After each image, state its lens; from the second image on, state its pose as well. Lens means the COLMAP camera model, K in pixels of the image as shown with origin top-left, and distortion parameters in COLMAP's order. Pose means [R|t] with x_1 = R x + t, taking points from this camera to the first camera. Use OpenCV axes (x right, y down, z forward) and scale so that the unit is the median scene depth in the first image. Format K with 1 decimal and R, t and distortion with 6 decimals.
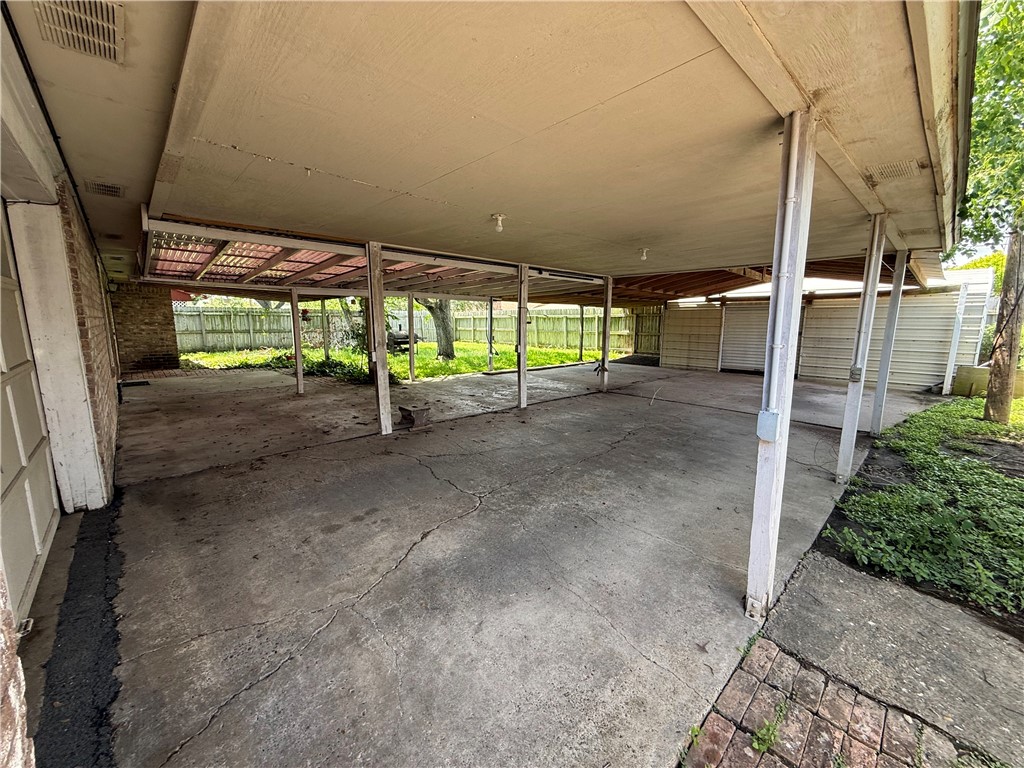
lens RADIAL K [[409.3, 0, 508.5], [0, 409.3, 383.9], [0, 0, 1]] dist [-0.000718, 0.000055]
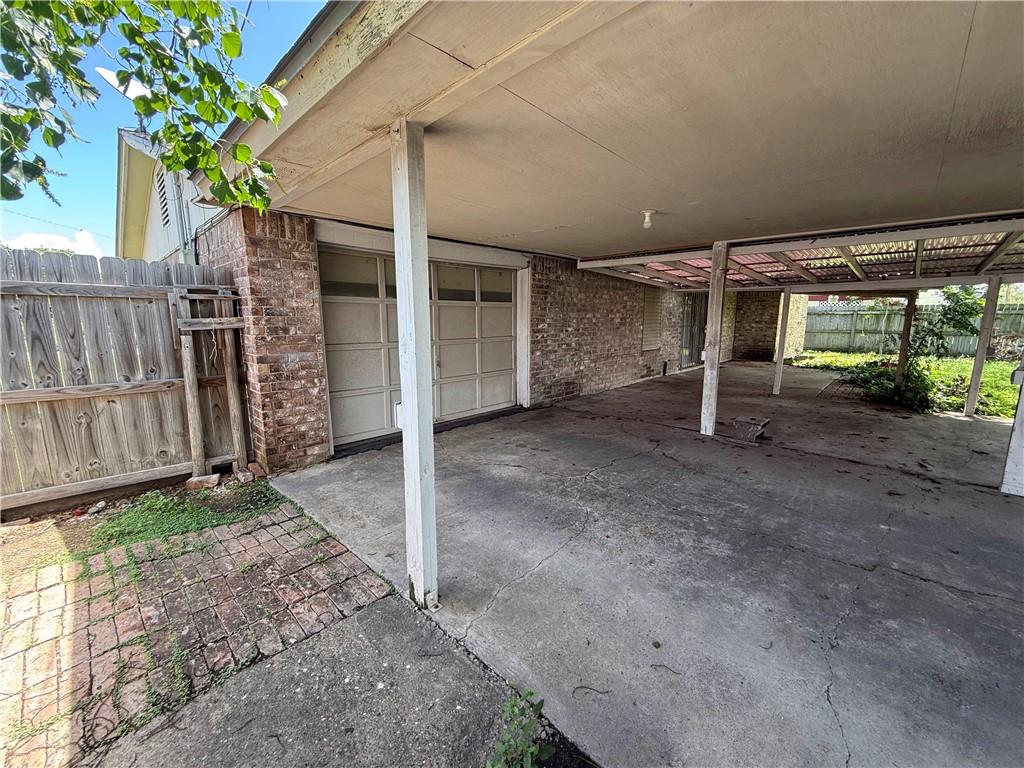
lens RADIAL K [[409.3, 0, 508.2], [0, 409.3, 385.0], [0, 0, 1]] dist [-0.000718, 0.000055]
pose [[0.053859, 0.161375, -0.985422, 1.061463], [-0.155971, 0.976101, 0.151324, -0.117323], [0.986292, 0.145547, 0.077742, 0.720237]]
